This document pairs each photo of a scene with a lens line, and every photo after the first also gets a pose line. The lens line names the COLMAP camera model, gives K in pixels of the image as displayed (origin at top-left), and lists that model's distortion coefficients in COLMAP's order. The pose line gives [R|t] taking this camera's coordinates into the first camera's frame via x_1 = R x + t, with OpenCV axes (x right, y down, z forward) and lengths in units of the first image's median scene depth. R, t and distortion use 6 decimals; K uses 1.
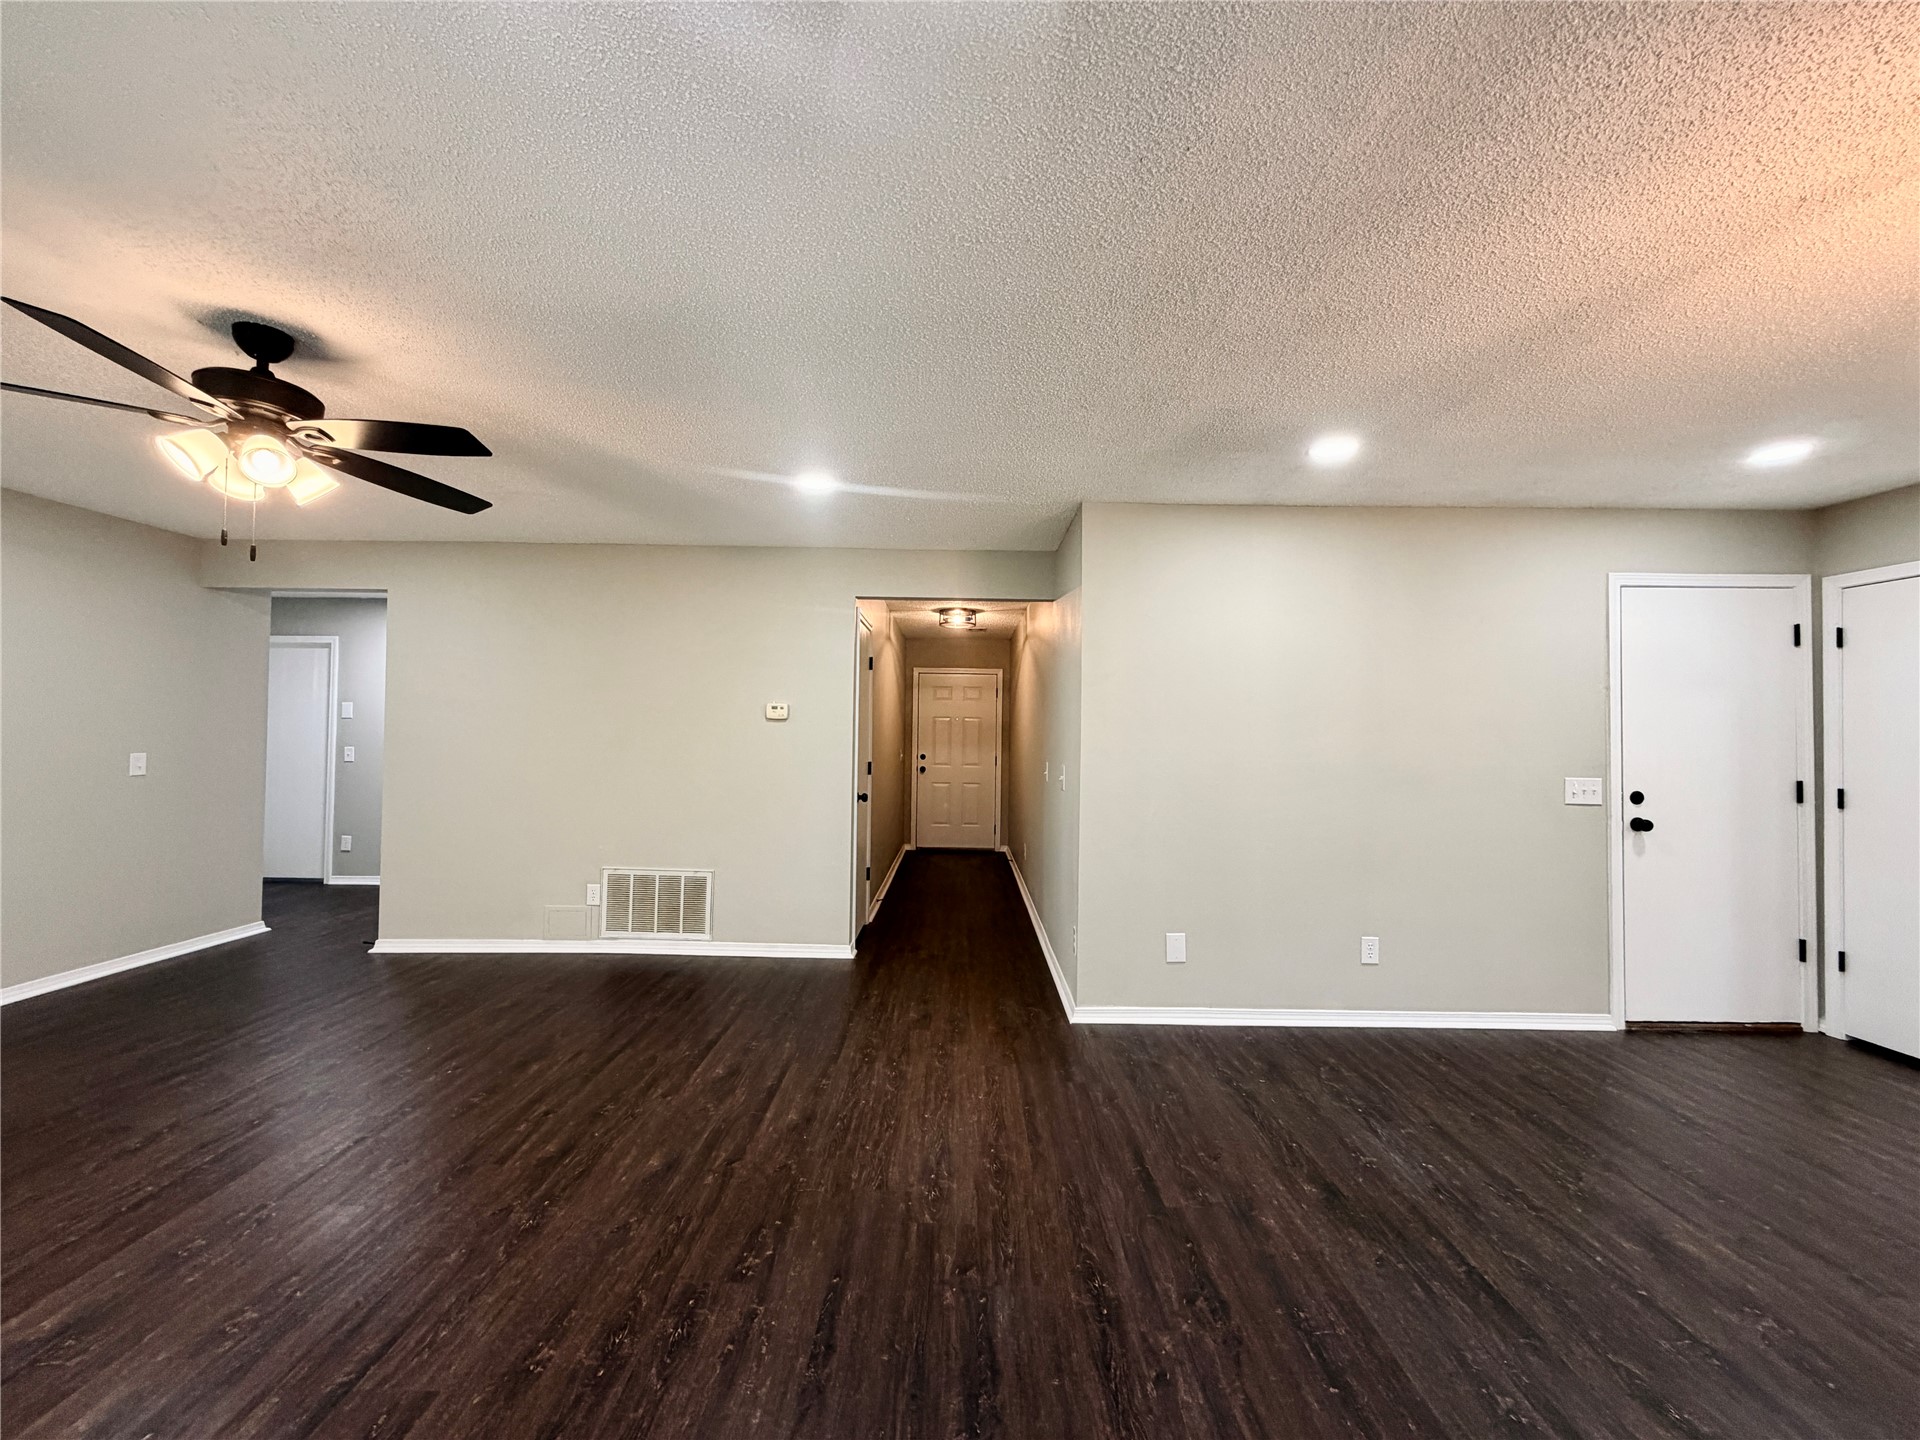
lens RADIAL K [[764.2, 0, 951.2], [0, 764.2, 701.0], [0, 0, 1]] dist [-0.000020, 0.000129]
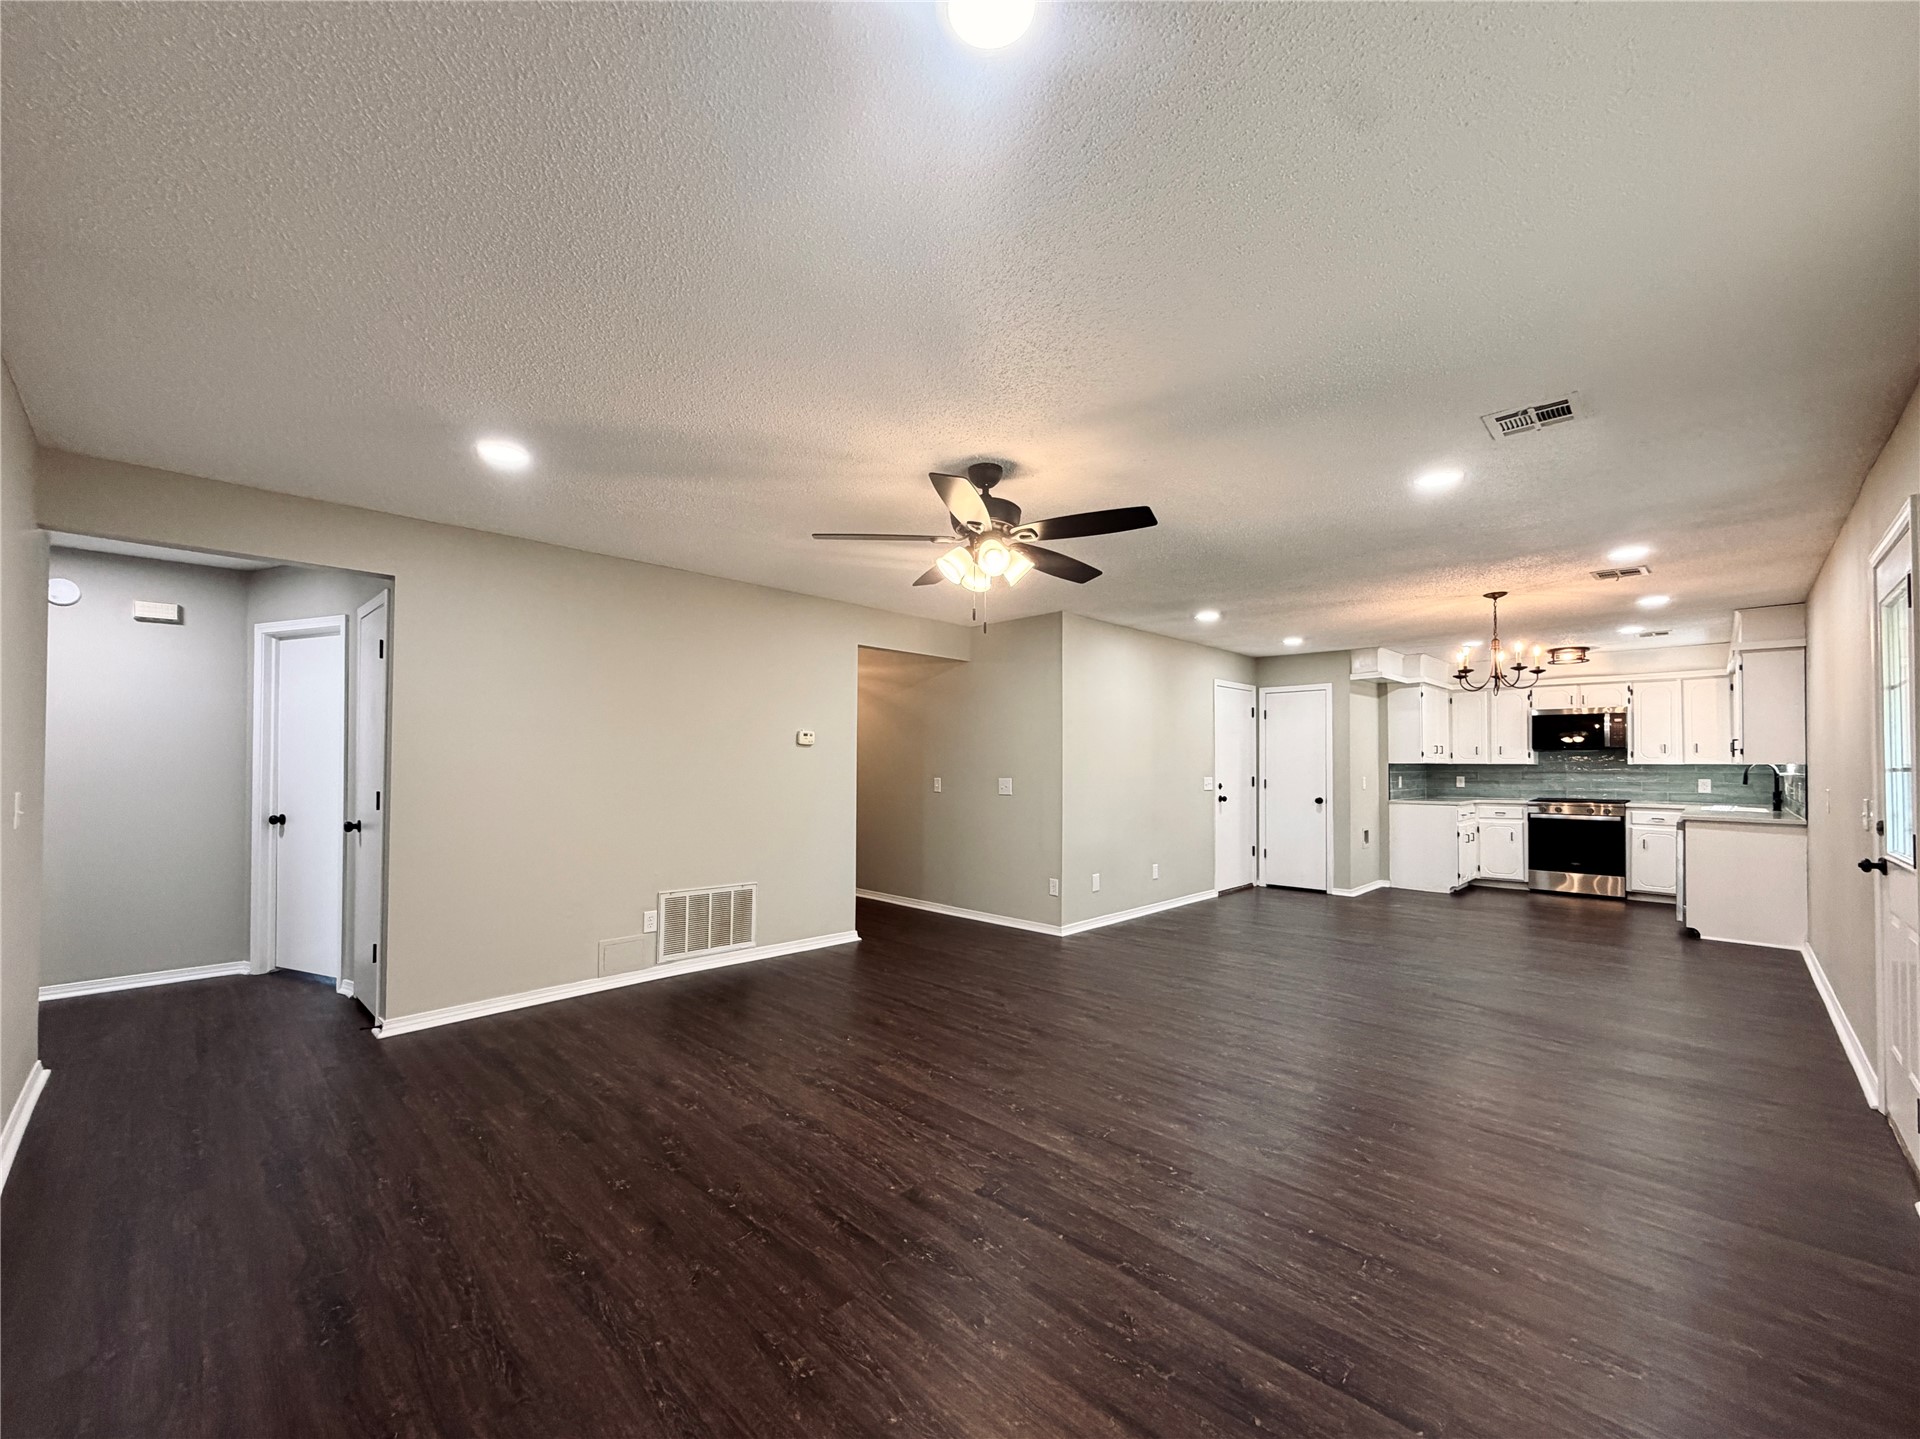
lens RADIAL K [[776.6, 0, 956.8], [0, 776.6, 748.0], [0, 0, 1]] dist [-0.000158, 0.000116]
pose [[0.690018, 0.006472, 0.723764, -1.173502], [-0.028095, 0.999446, 0.017848, 0.002540], [-0.723247, -0.032650, 0.689817, 0.045200]]
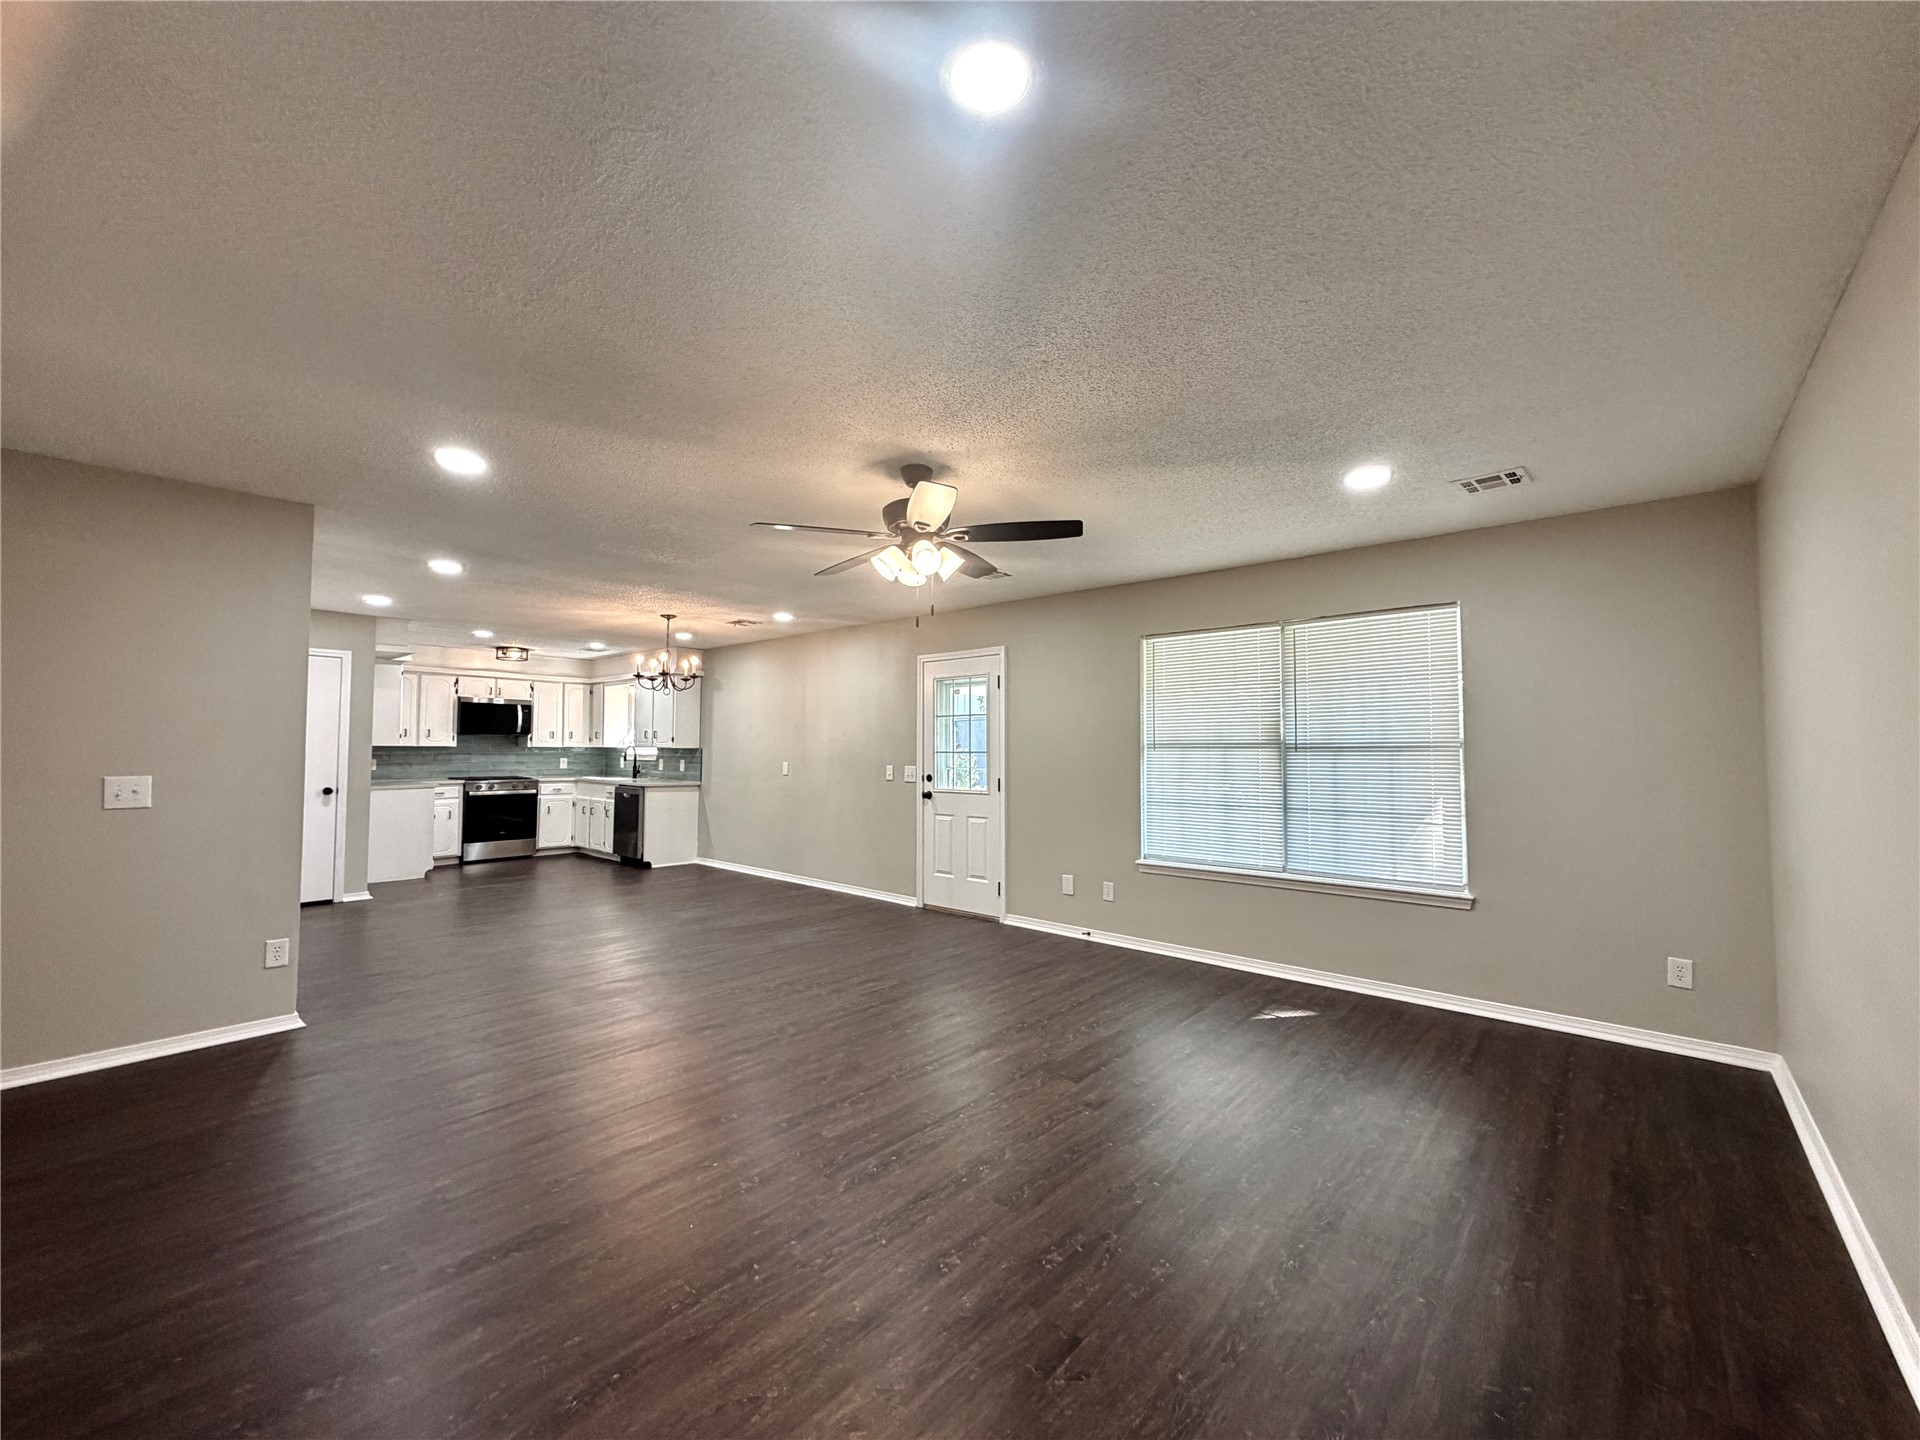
lens RADIAL K [[754.8, 0, 960.0], [0, 754.8, 720.0], [0, 0, 1]] dist [-0.001577, -0.000096]
pose [[-0.761272, 0.010437, 0.648348, -1.130490], [-0.042981, 0.996859, -0.066514, 0.050569], [-0.647006, -0.078502, -0.758433, 1.212264]]
